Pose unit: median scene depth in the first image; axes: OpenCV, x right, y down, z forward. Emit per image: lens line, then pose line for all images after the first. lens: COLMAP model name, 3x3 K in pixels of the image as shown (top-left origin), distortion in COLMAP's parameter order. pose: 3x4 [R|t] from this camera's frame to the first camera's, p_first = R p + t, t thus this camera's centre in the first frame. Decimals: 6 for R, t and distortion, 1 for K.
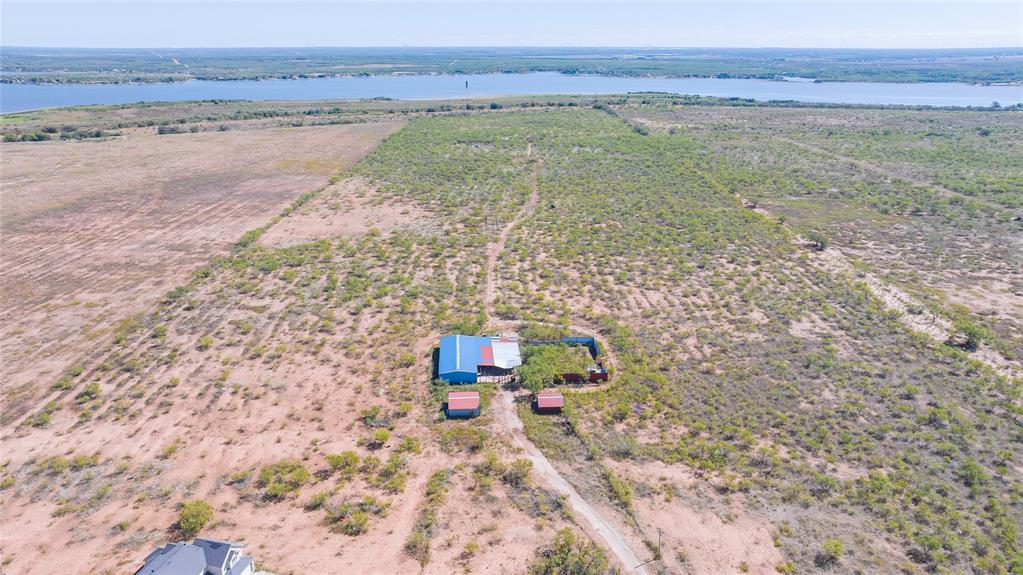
lens RADIAL K [[723.4, 0, 511.2], [0, 723.4, 284.4], [0, 0, 1]] dist [-0.032679, 0.023949]
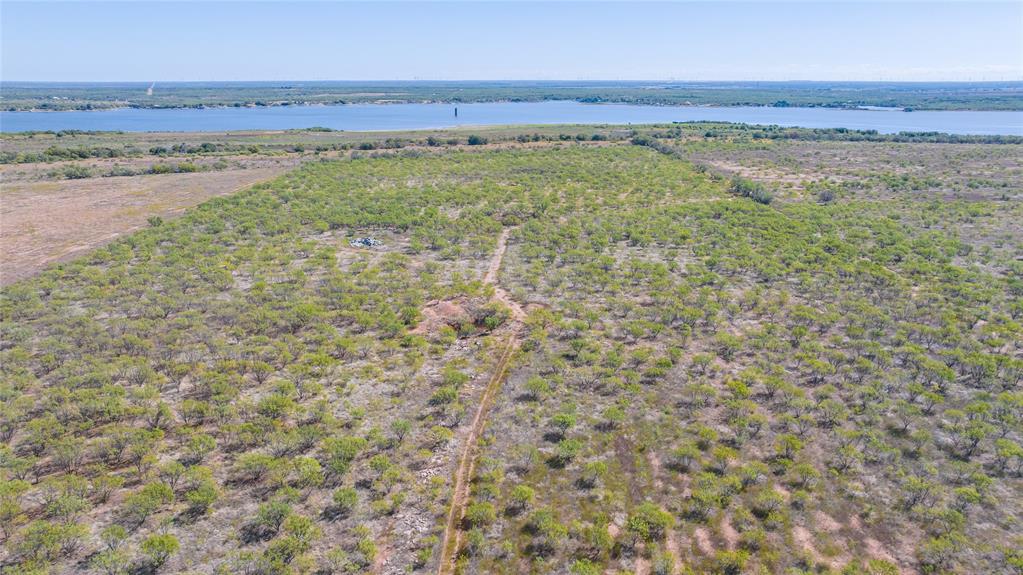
lens RADIAL K [[723.4, 0, 510.9], [0, 723.4, 287.3], [0, 0, 1]] dist [-0.032679, 0.023949]
pose [[0.999664, 0.006510, -0.025106, 0.074846], [-0.007563, 0.999086, -0.042079, -0.278198], [0.024809, 0.042255, 0.998799, 1.132951]]
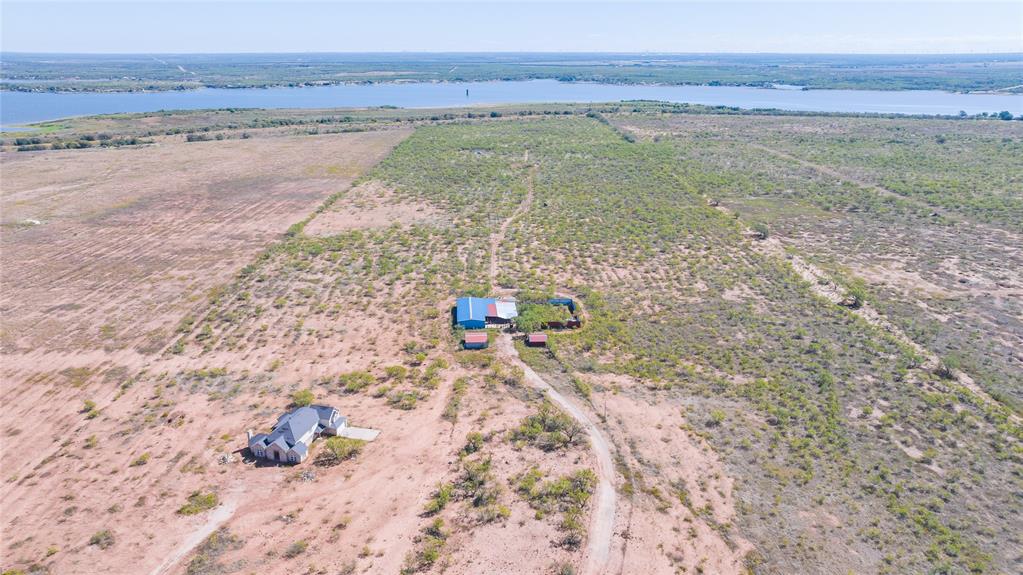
lens RADIAL K [[723.4, 0, 511.9], [0, 723.4, 292.0], [0, 0, 1]] dist [-0.032679, 0.023949]
pose [[0.999997, -0.000903, 0.002199, 0.000303], [0.000895, 0.999993, 0.003715, 0.034073], [-0.002202, -0.003713, 0.999991, -0.203121]]
